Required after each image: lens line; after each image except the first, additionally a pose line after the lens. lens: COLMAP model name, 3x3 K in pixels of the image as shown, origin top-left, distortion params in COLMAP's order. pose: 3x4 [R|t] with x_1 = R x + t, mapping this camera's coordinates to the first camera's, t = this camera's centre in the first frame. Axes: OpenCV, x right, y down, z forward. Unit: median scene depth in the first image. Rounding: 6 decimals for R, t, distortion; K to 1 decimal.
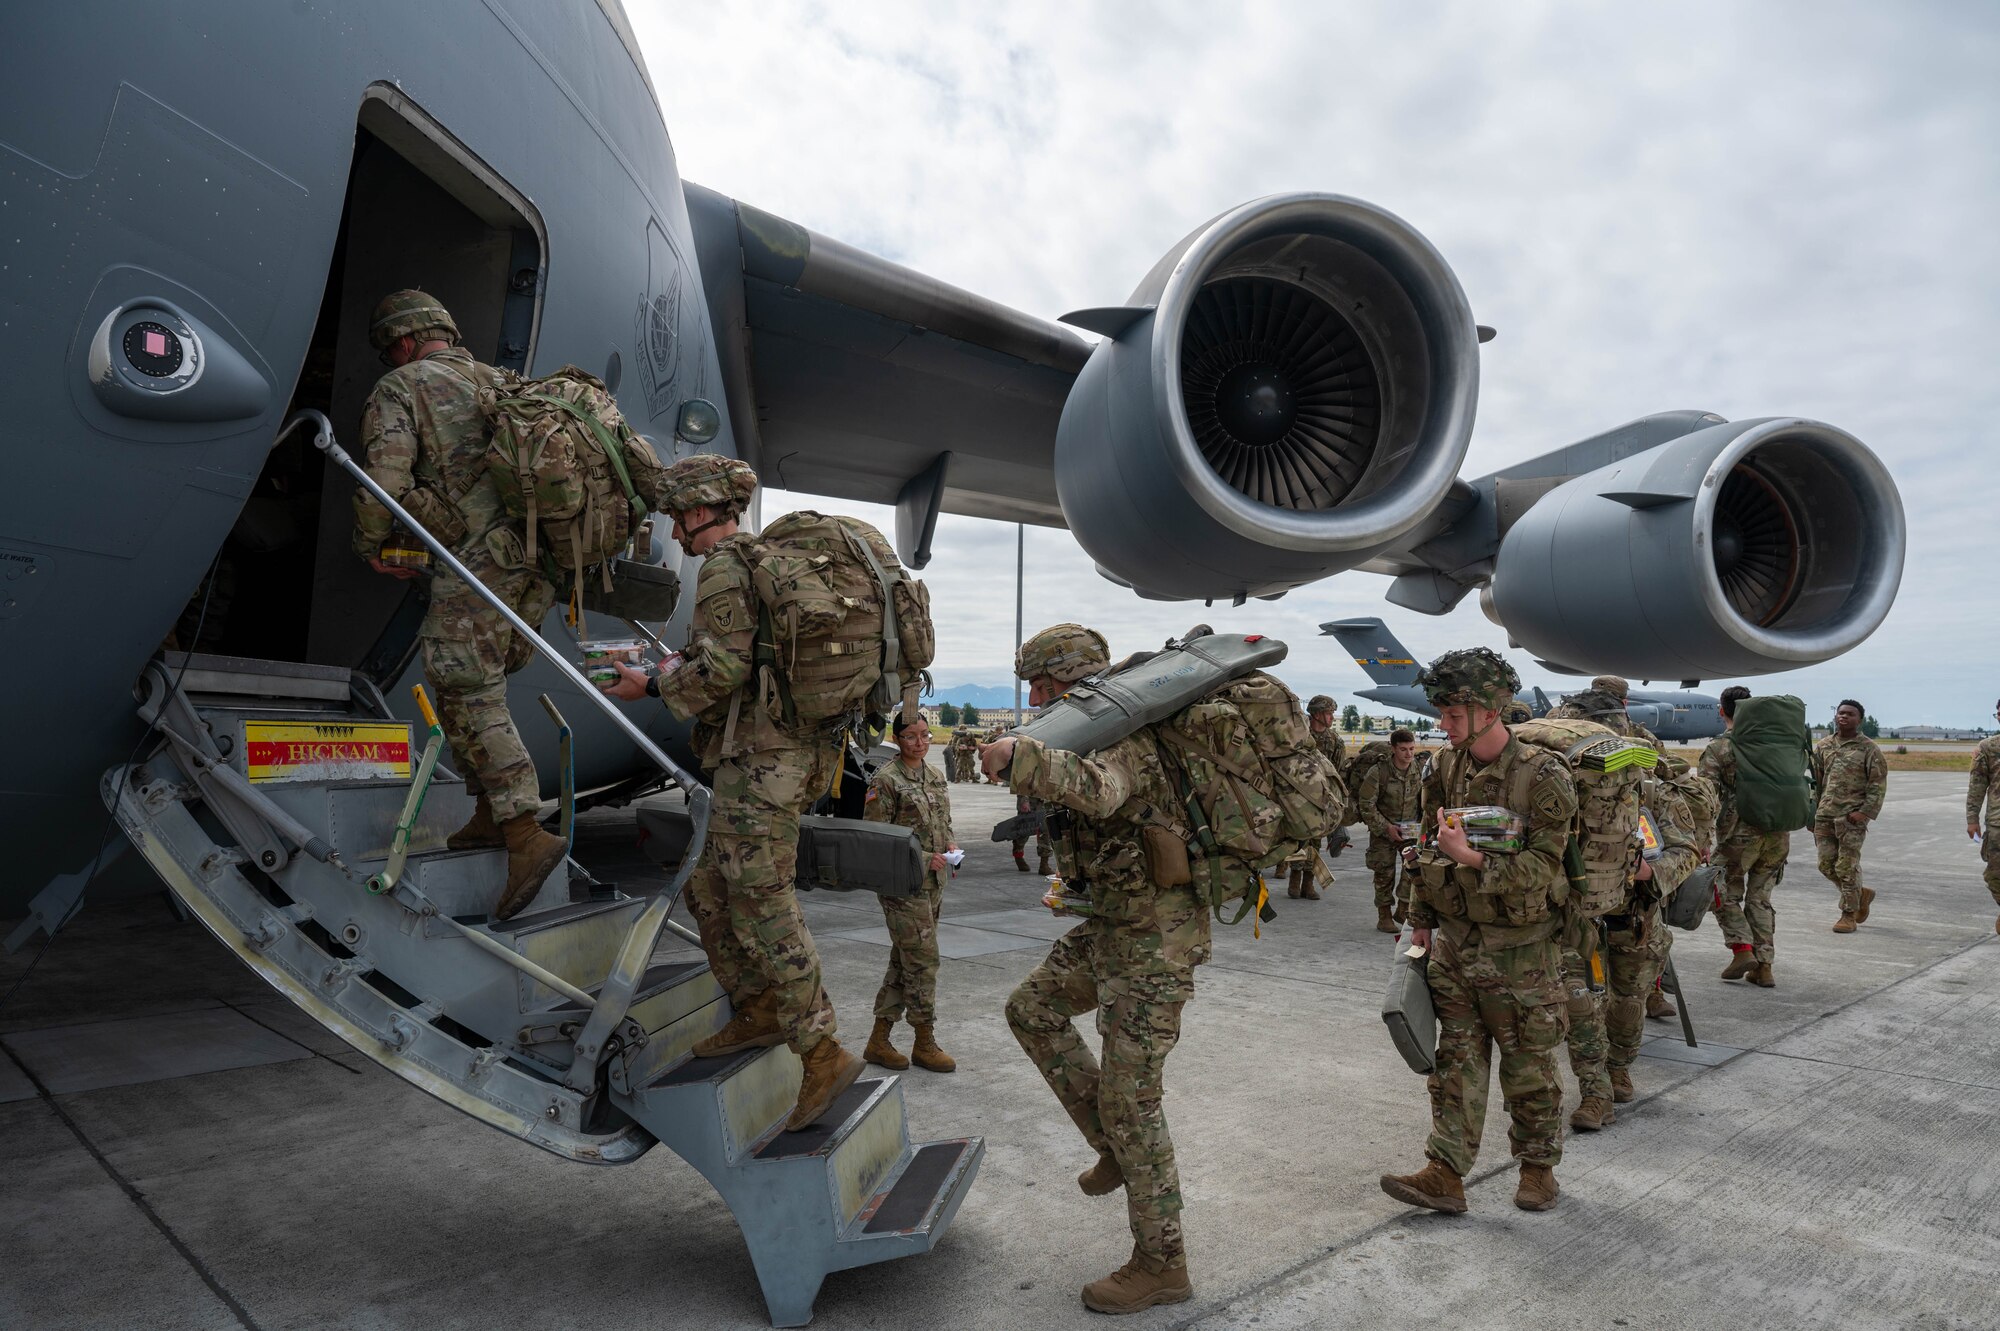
lens RADIAL K [[3589.9, 0, 997.7], [0, 3589.9, 667.3], [0, 0, 1]] dist [0.017844, 0.000000]
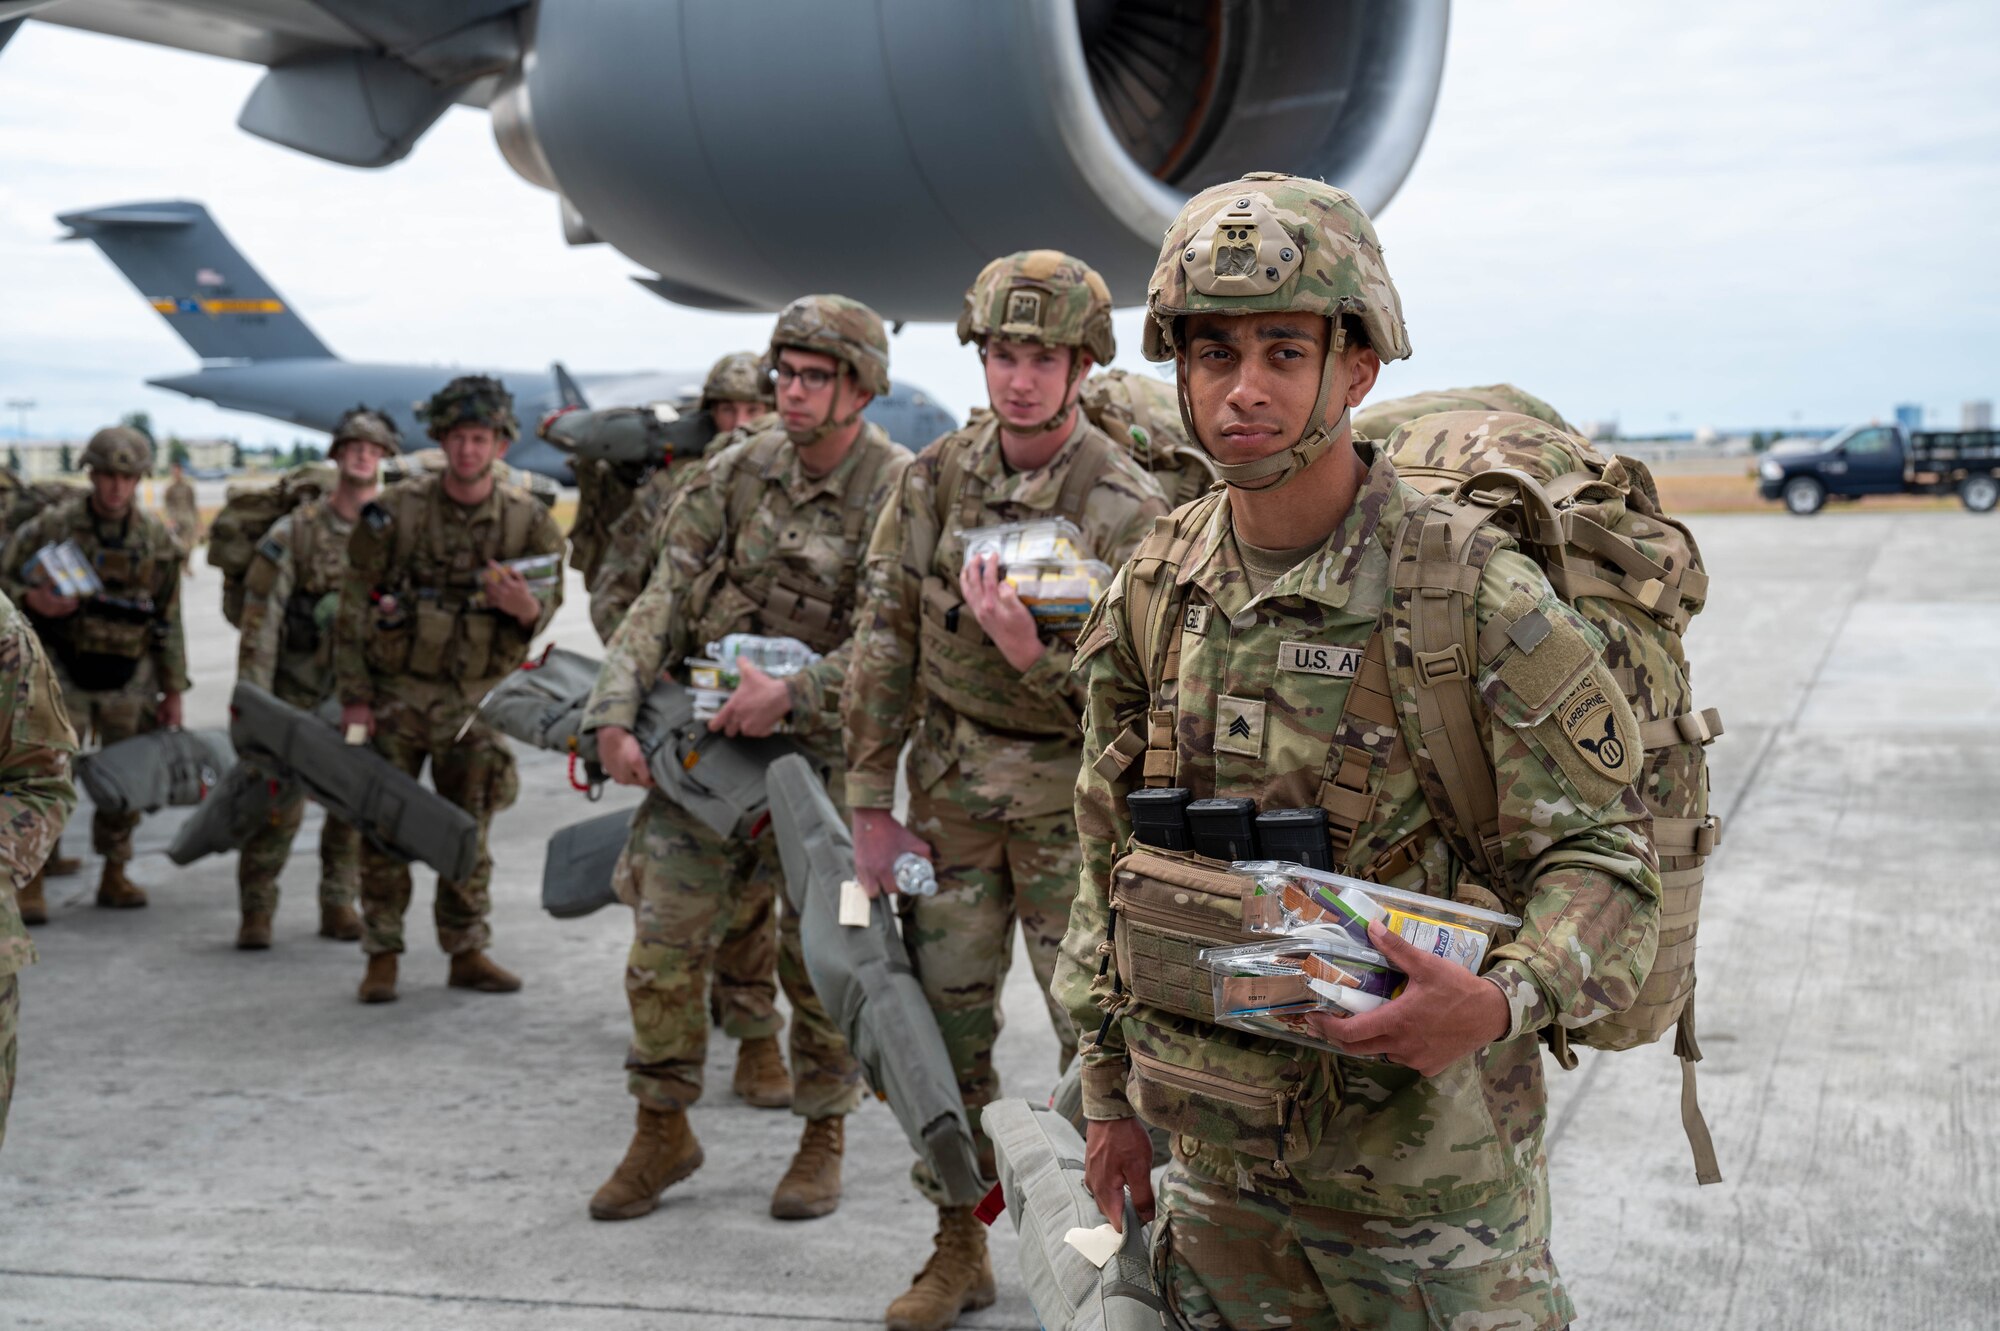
lens RADIAL K [[3589.9, 0, 997.5], [0, 3589.9, 654.8], [0, 0, 1]] dist [0.017844, 0.000000]
pose [[0.934162, -0.048534, 0.353534, 0.045007], [0.023942, 0.997000, 0.073607, 0.011333], [-0.356045, -0.060297, 0.932521, 0.611747]]
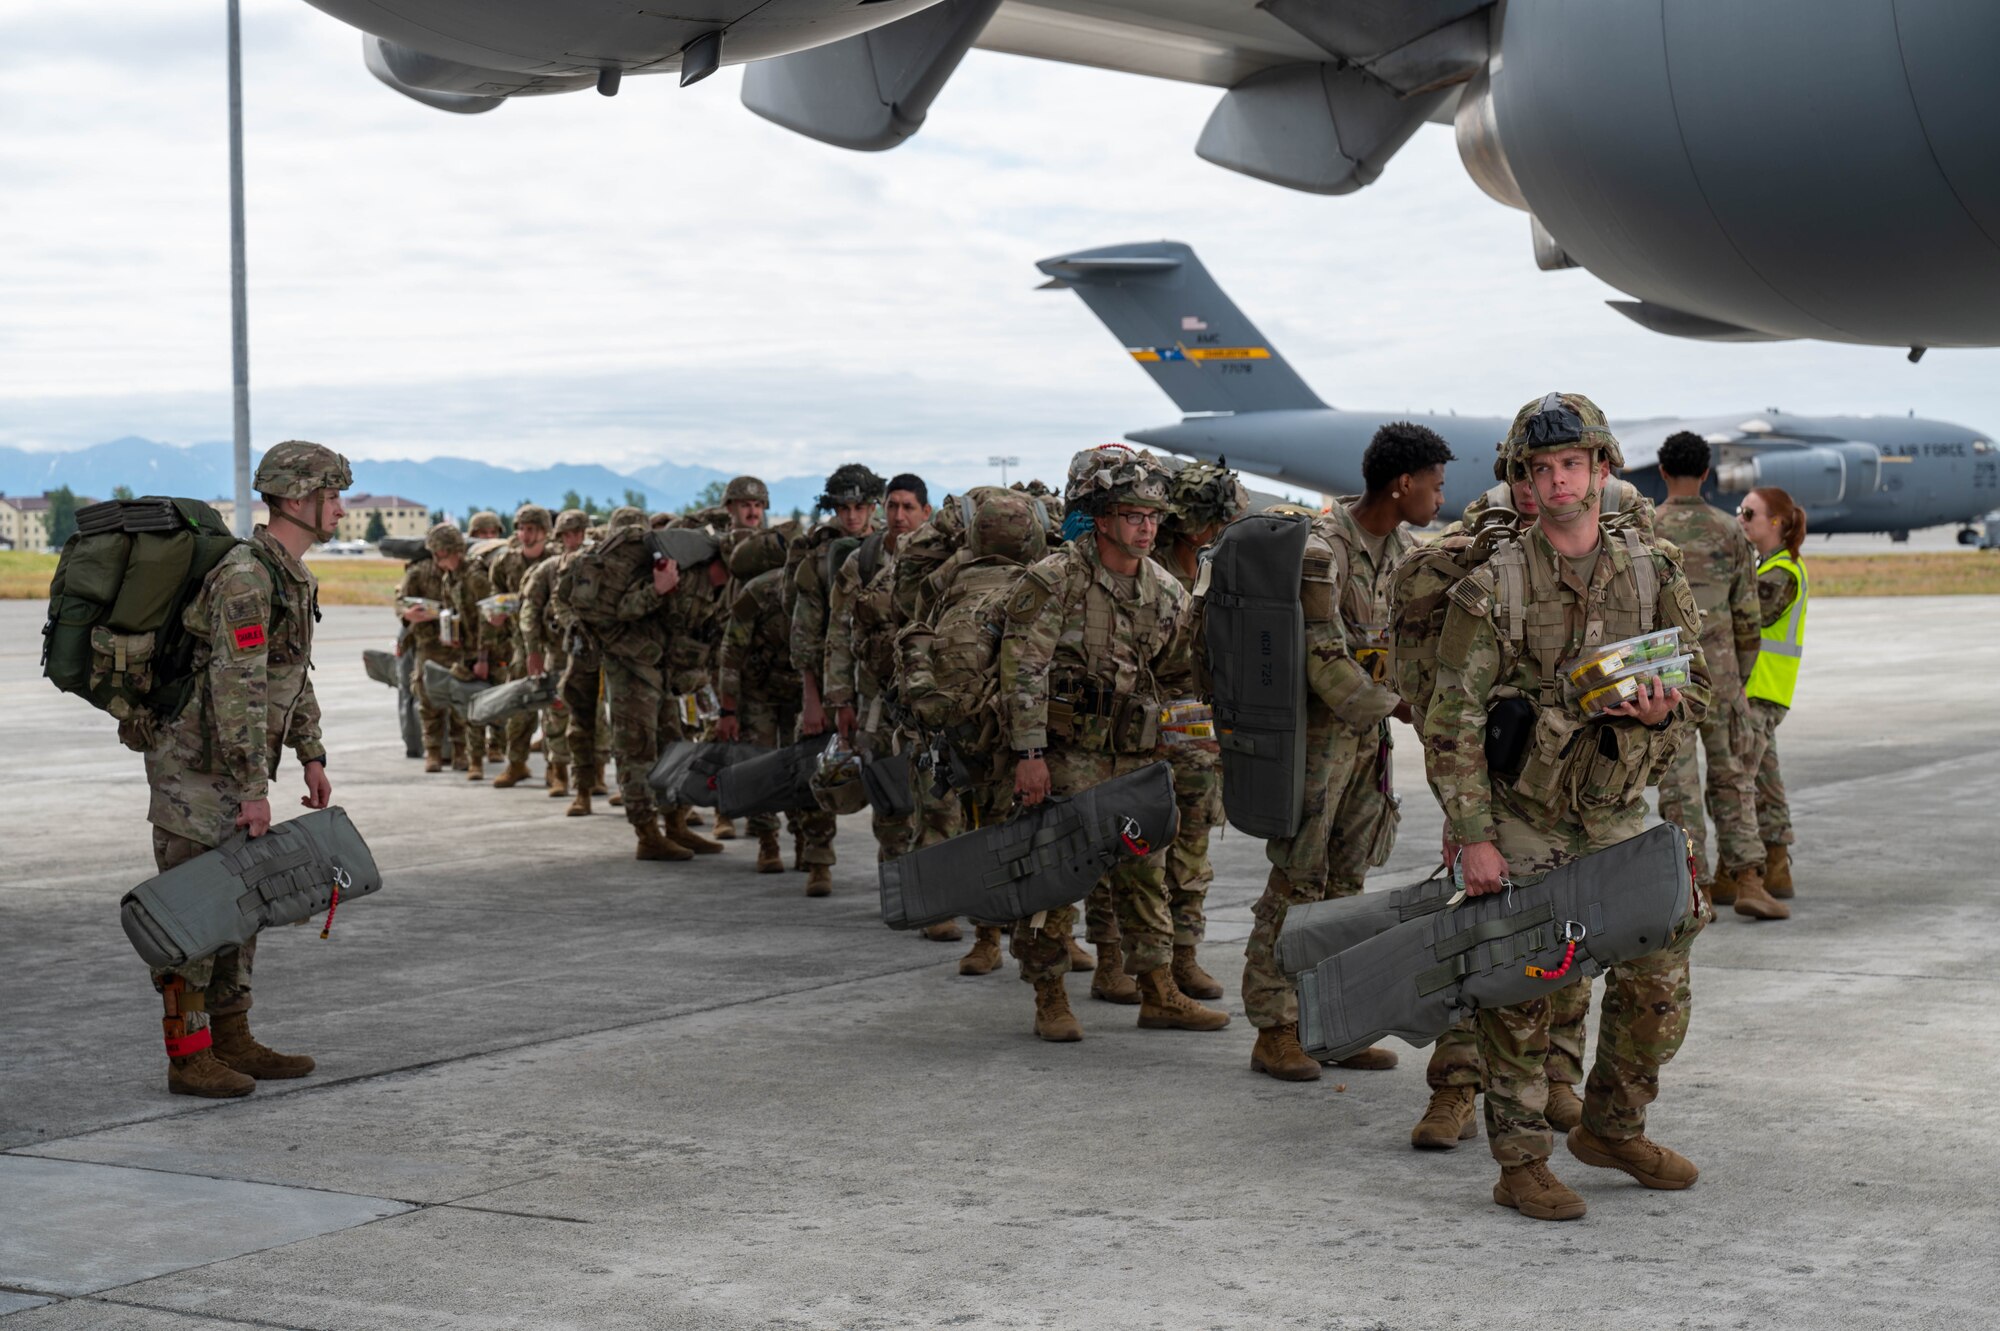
lens RADIAL K [[3589.9, 0, 1000.2], [0, 3589.9, 683.6], [0, 0, 1]] dist [0.017844, 0.000000]
pose [[0.998627, -0.033494, 0.040274, 0.073599], [0.031475, 0.998266, 0.049744, 0.015562], [-0.041871, -0.048408, 0.997950, 0.647915]]
